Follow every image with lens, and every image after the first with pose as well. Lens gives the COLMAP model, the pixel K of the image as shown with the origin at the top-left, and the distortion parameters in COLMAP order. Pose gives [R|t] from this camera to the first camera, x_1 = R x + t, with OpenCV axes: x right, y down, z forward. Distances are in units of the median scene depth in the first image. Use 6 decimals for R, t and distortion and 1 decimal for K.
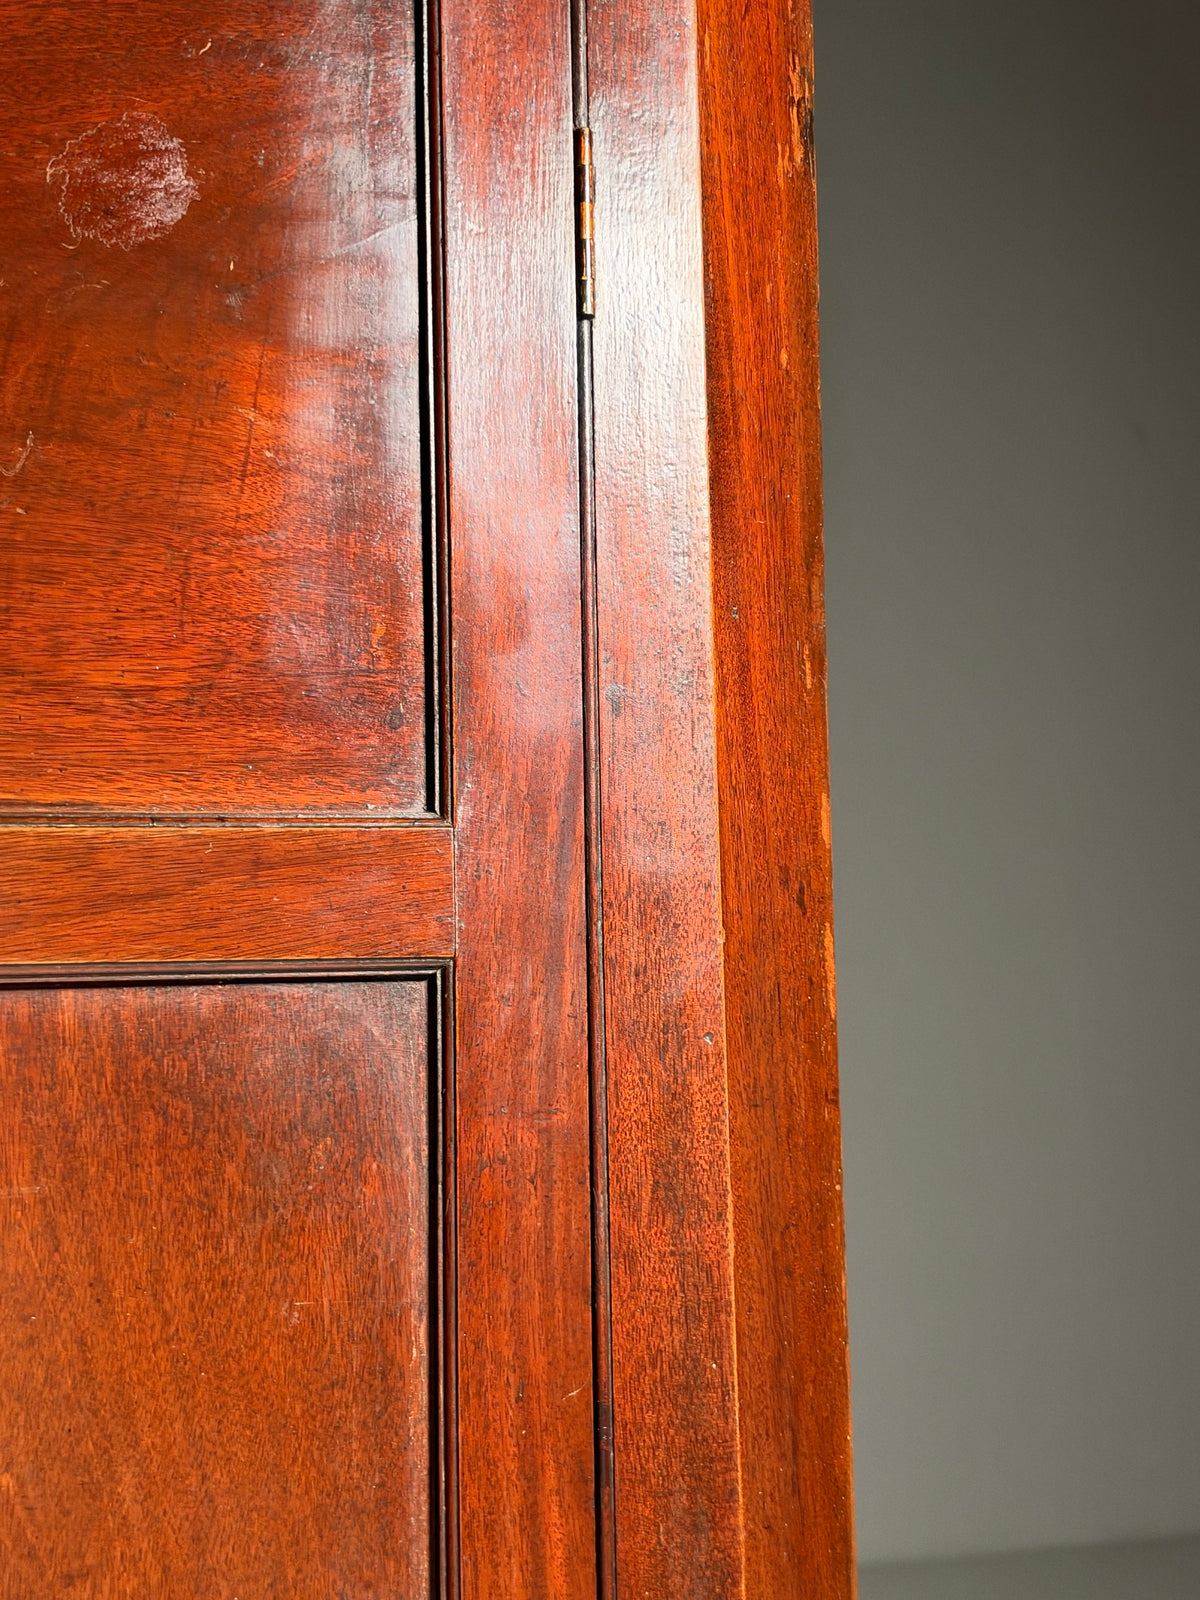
lens RADIAL K [[2153.9, 0, 606.1], [0, 2153.9, 810.8], [0, 0, 1]] dist [0.292686, -0.881589]
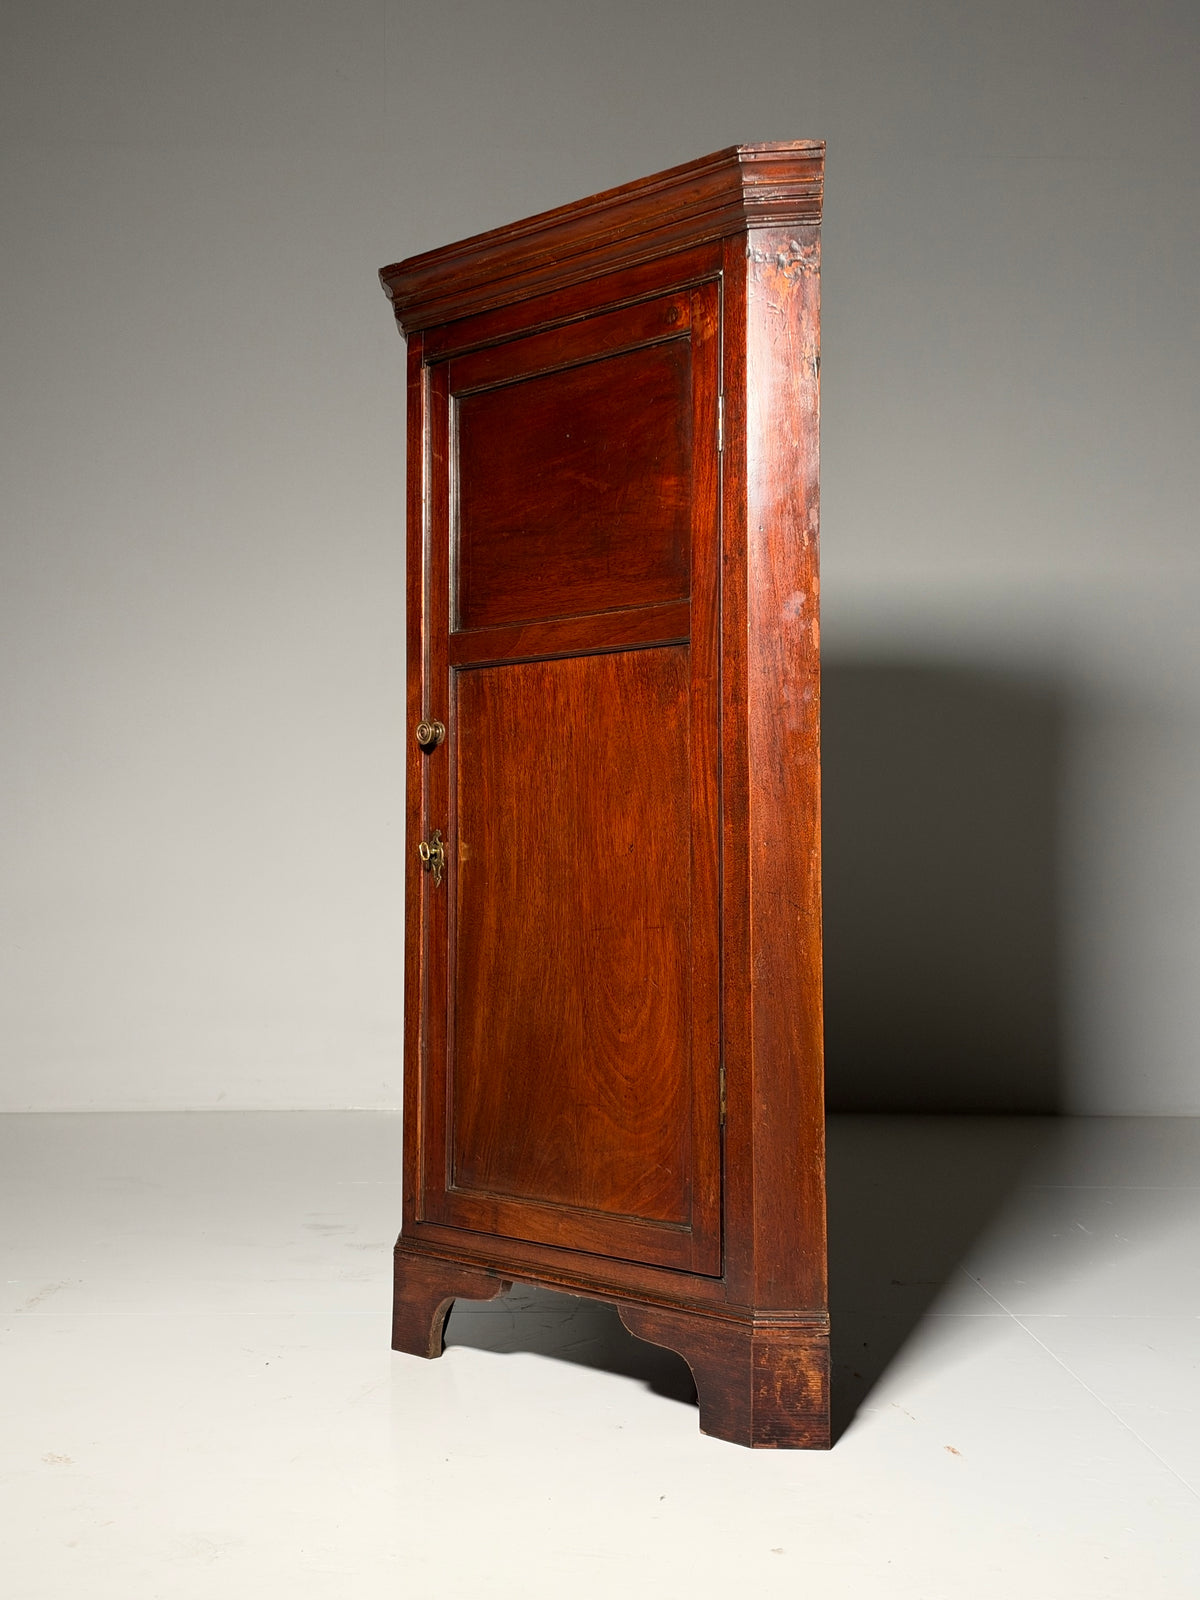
lens RADIAL K [[1953.4, 0, 599.2], [0, 1953.4, 801.6], [0, 0, 1]] dist [0.209564, -0.050252]
pose [[0.496210, -0.018582, -0.868004, 2.747376], [0.069271, 0.997431, 0.018248, 0.276974], [0.865435, -0.069182, 0.496222, -0.817419]]
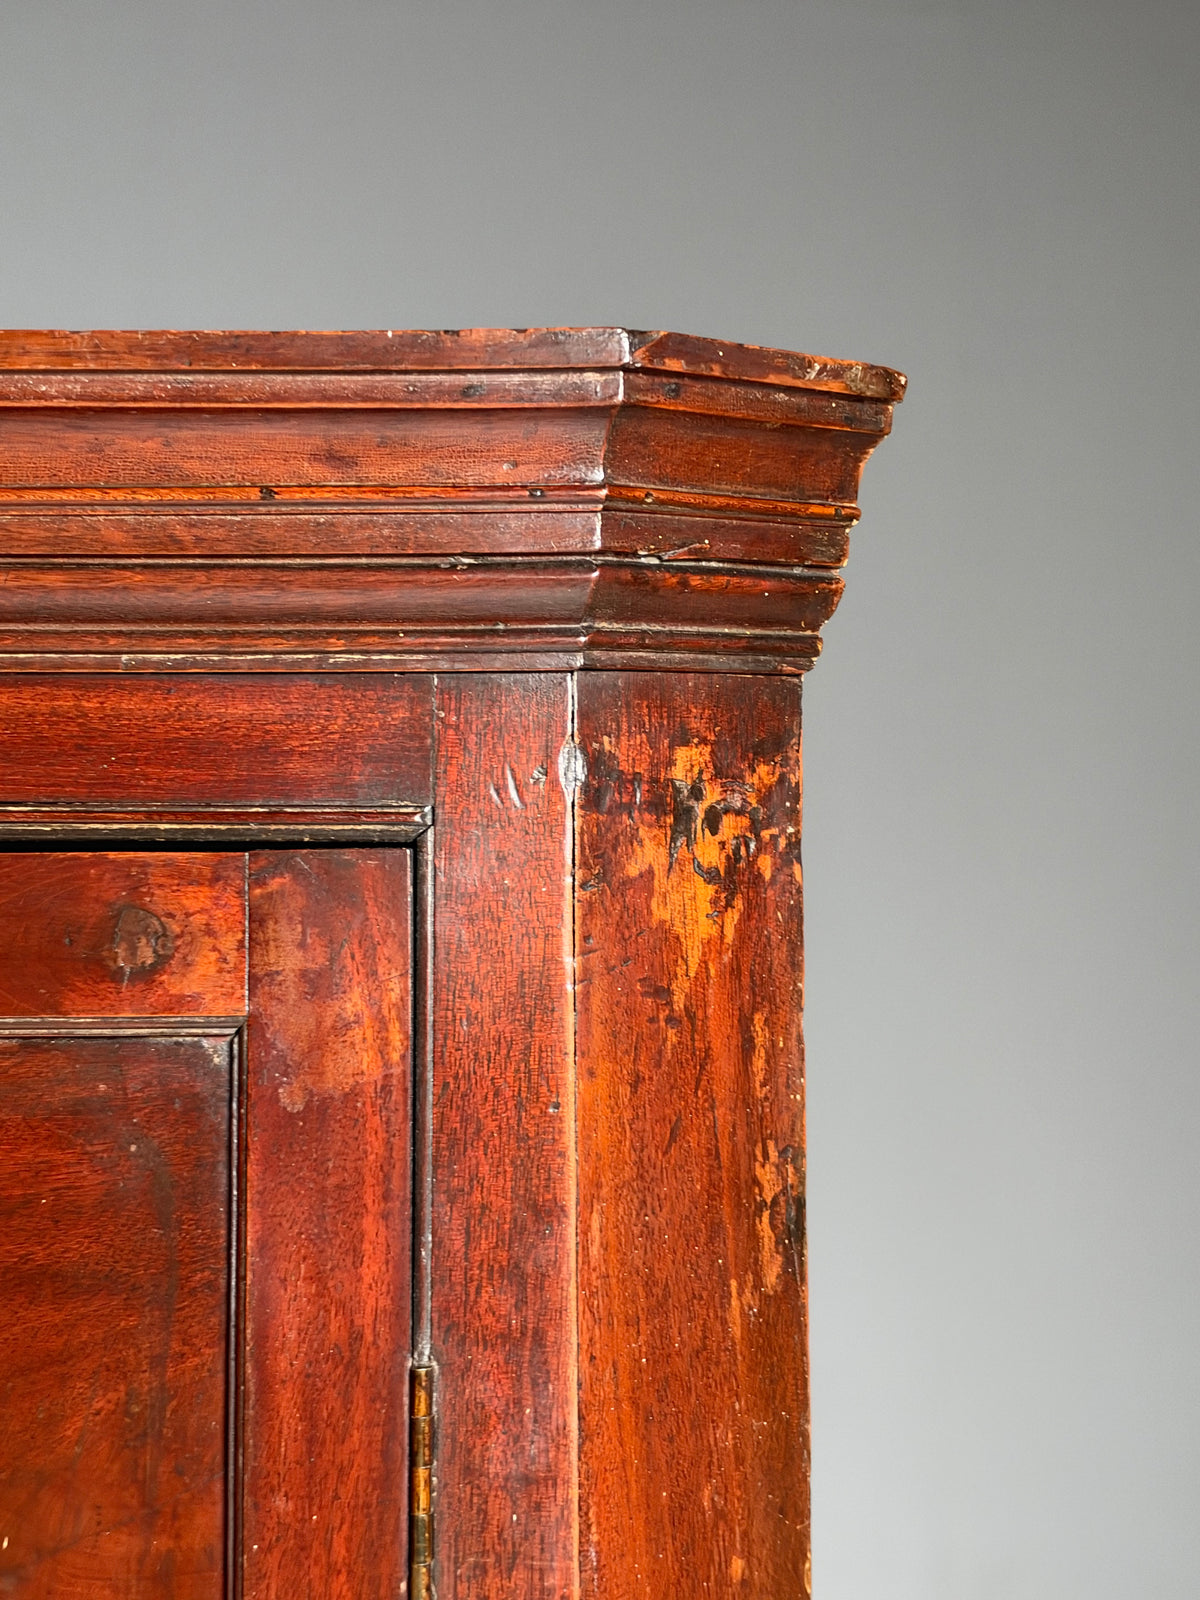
lens RADIAL K [[2081.3, 0, 601.8], [0, 2081.3, 795.4], [0, 0, 1]] dist [0.281265, -0.888310]
pose [[0.945523, 0.002541, -0.325545, 0.313115], [0.014442, 0.998658, 0.049738, -0.579104], [0.325235, -0.051730, 0.944217, 0.326611]]
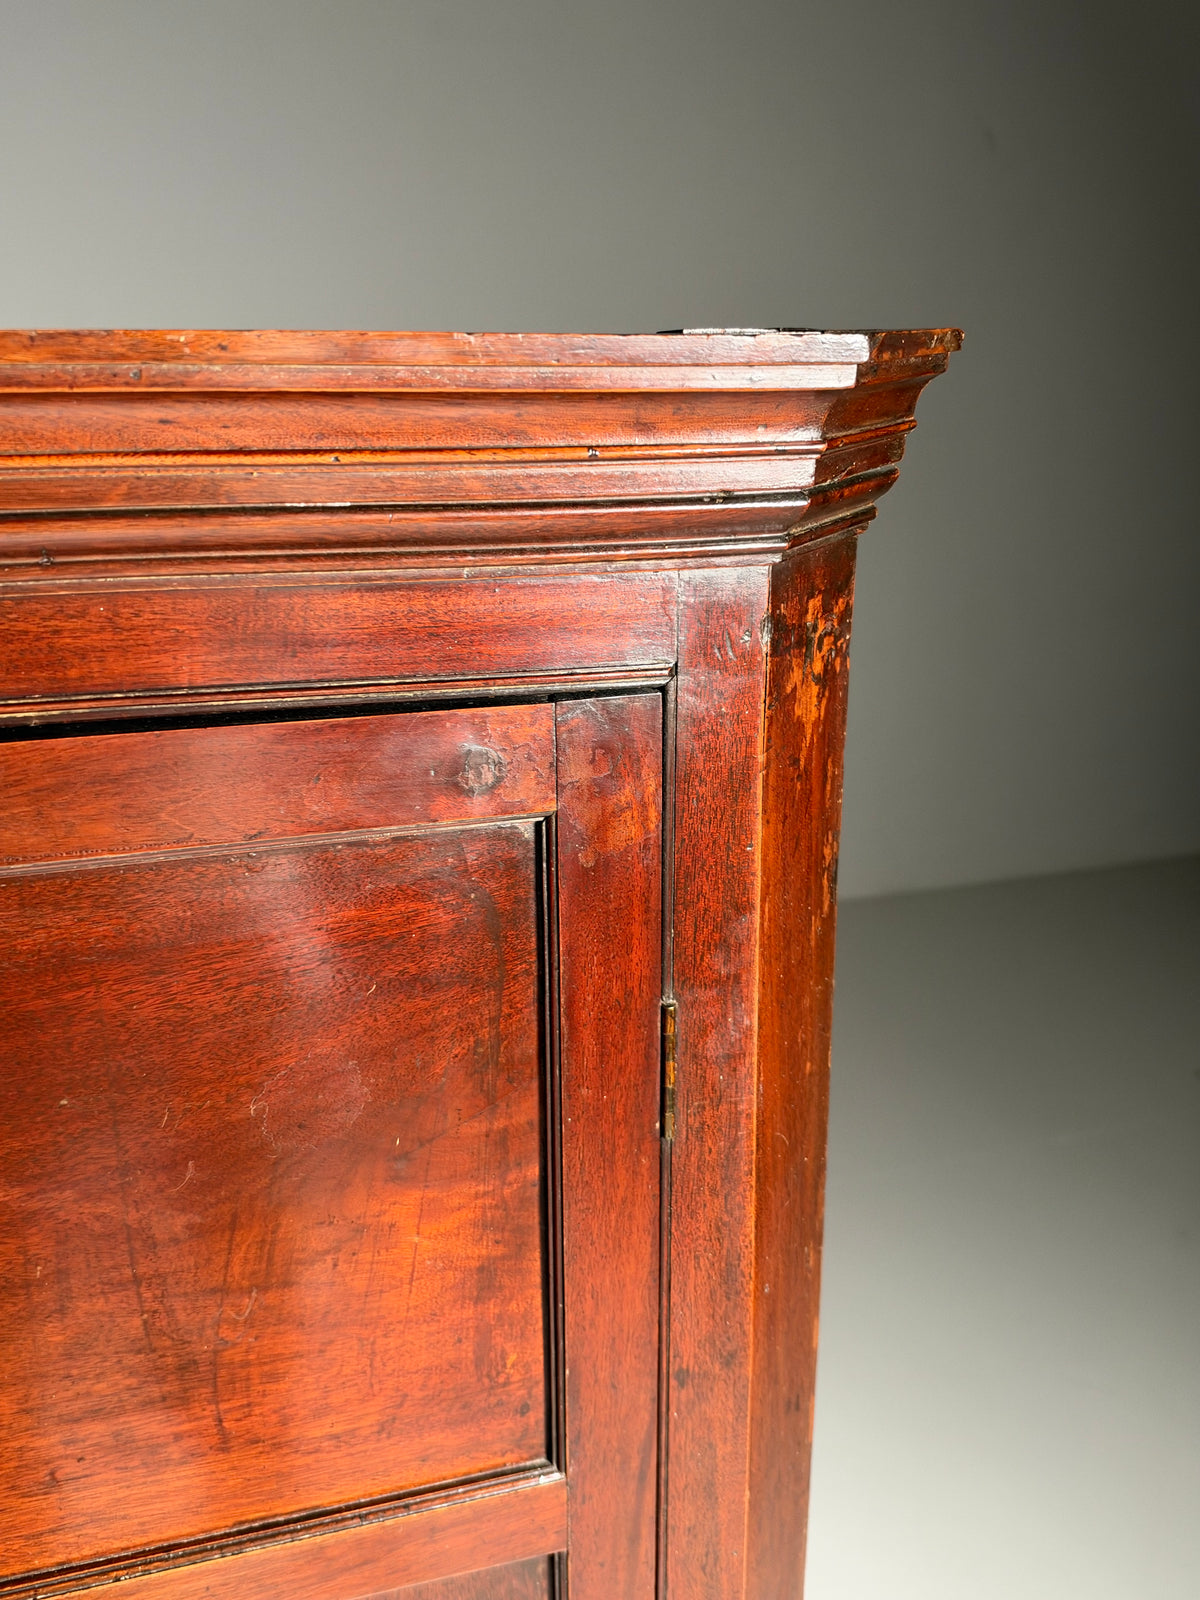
lens RADIAL K [[1372.4, 0, 604.5], [0, 1372.4, 797.1], [0, 0, 1]] dist [0.202343, -0.532446]
pose [[0.999643, 0.006253, 0.025987, -0.072506], [-0.015927, 0.920136, 0.391275, -0.767940], [-0.021465, -0.391549, 0.919907, 0.328277]]
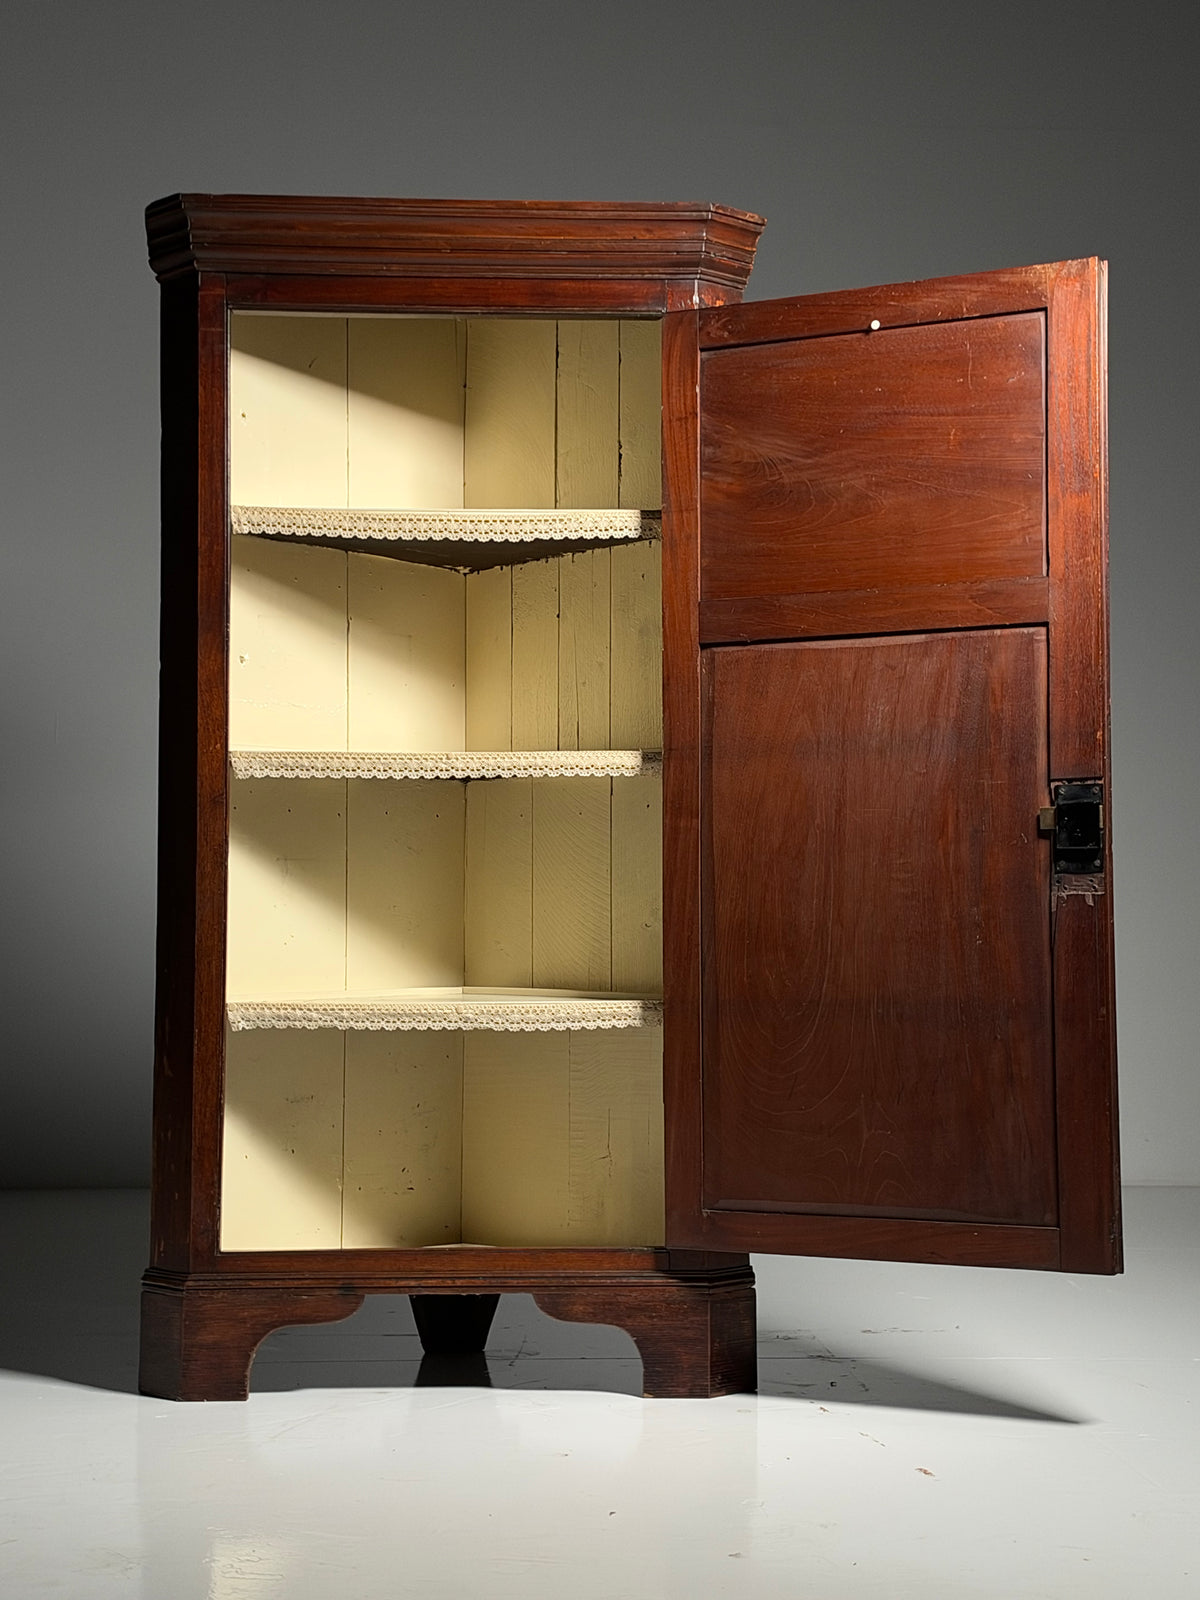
lens RADIAL K [[2252.1, 0, 602.9], [0, 2252.1, 824.0], [0, 0, 1]] dist [0.251765, -0.543142]
pose [[0.971138, -0.002757, -0.238502, 0.852625], [0.007008, 0.999831, 0.016981, 0.321789], [0.238415, -0.018163, 0.970993, -2.954952]]
